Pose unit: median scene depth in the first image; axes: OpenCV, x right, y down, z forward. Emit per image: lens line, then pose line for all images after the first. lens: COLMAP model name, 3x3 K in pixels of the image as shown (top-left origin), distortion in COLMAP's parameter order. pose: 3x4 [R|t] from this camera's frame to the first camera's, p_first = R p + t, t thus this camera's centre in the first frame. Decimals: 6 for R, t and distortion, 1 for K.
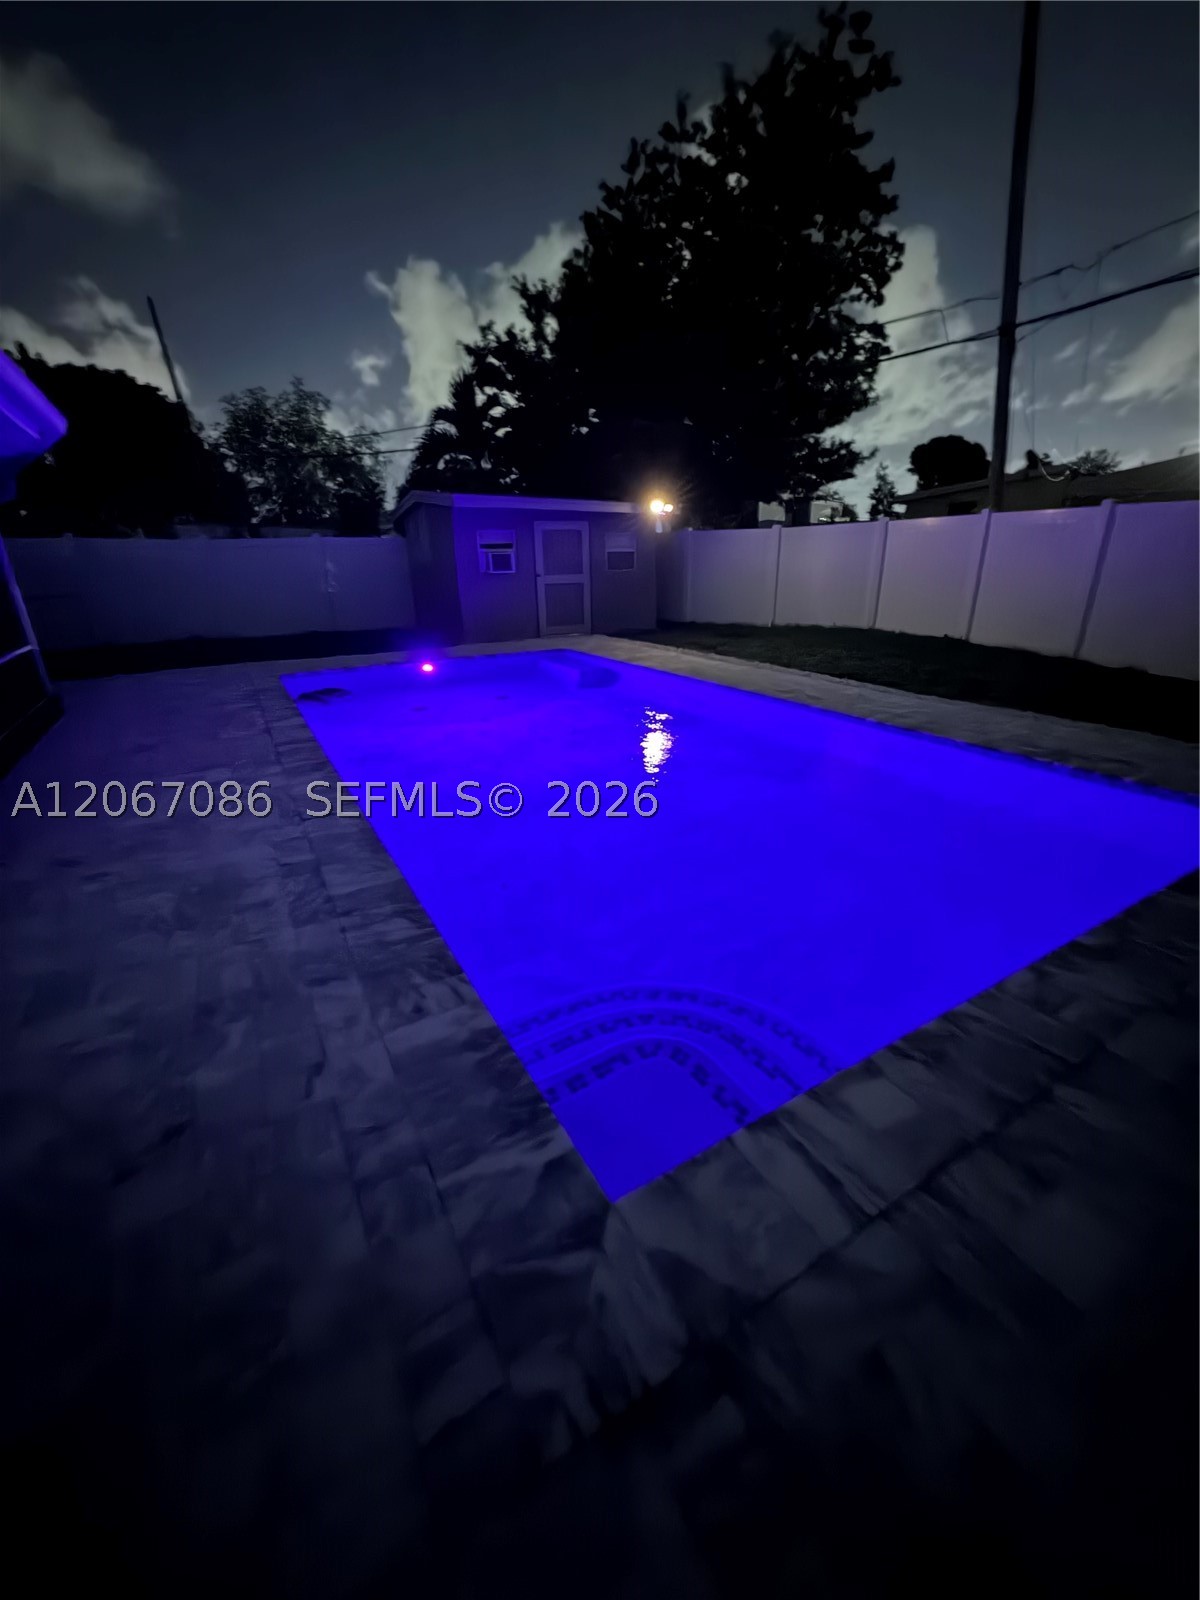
lens RADIAL K [[634.1, 0, 598.4], [0, 634.1, 795.1], [0, 0, 1]] dist [0.000429, 0.000269]
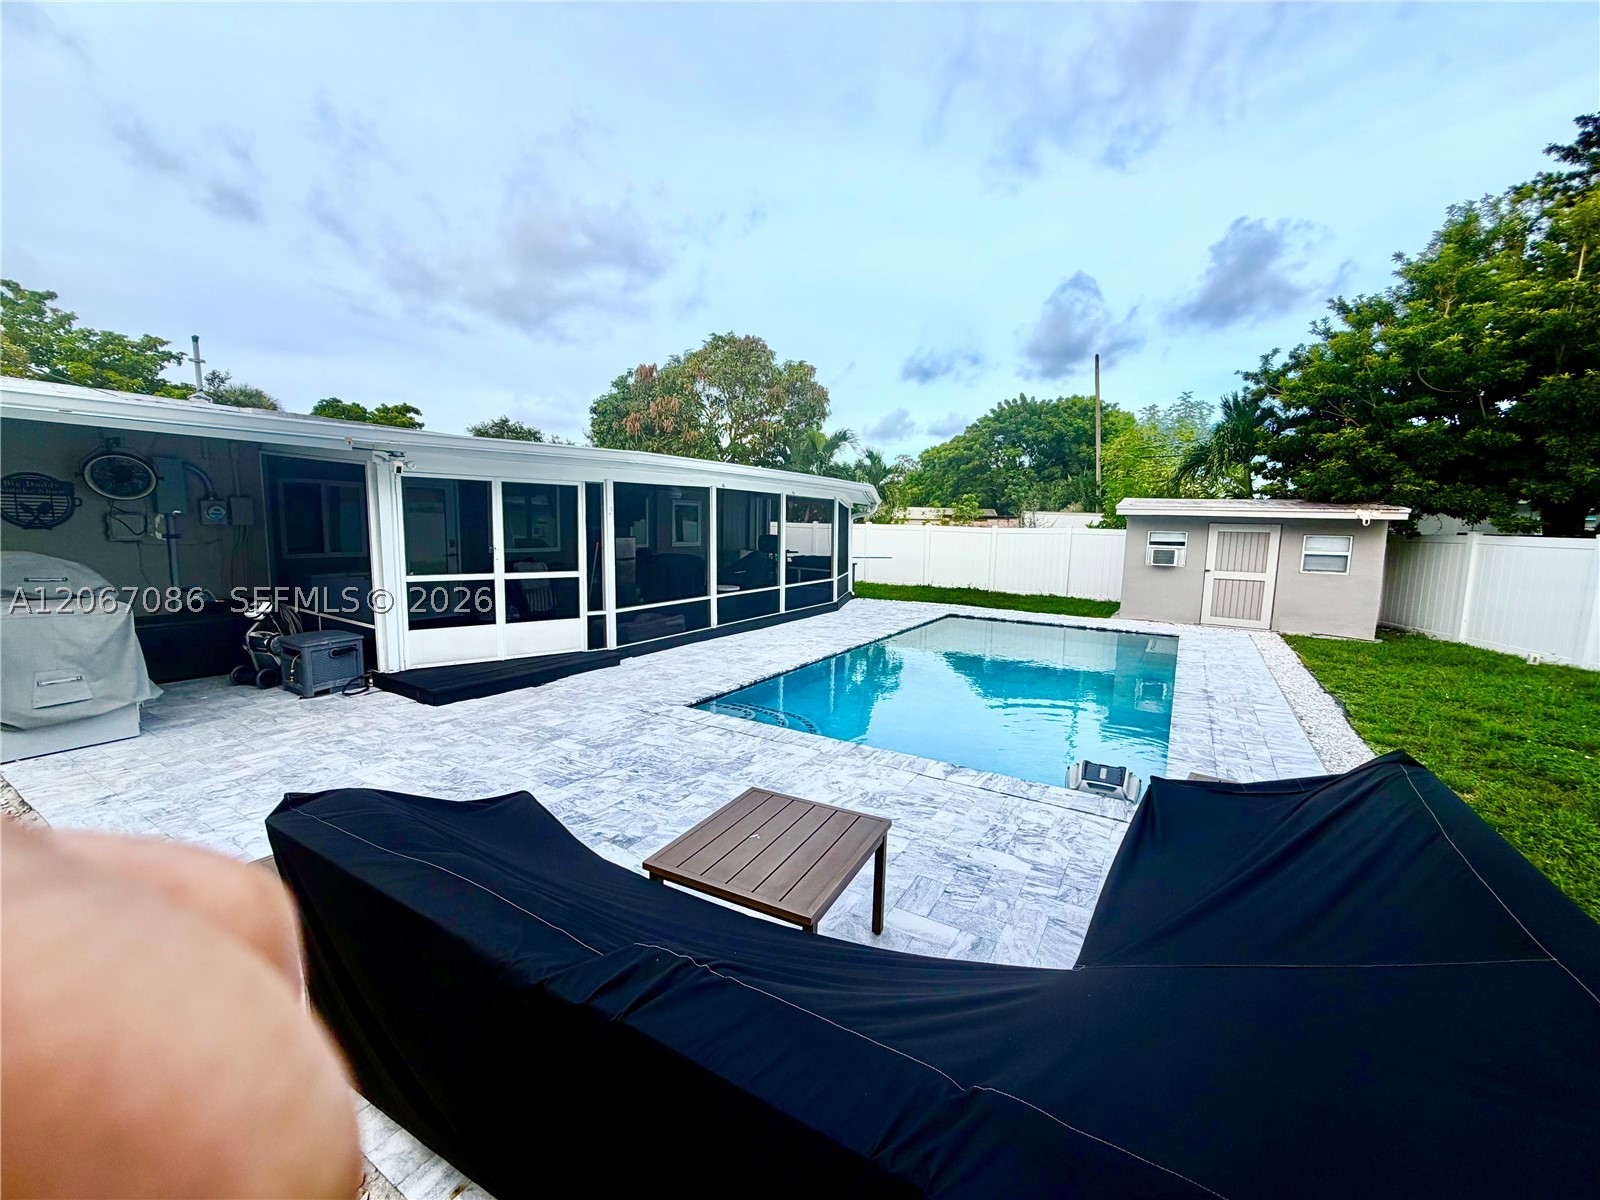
lens RADIAL K [[634.1, 0, 800.0], [0, 634.1, 600.0], [0, 0, 1]] dist [0.000429, 0.000269]
pose [[0.486306, 0.132384, -0.863702, 0.403517], [-0.333904, 0.941594, -0.043681, -0.013445], [0.807474, 0.309636, 0.502107, -0.075570]]
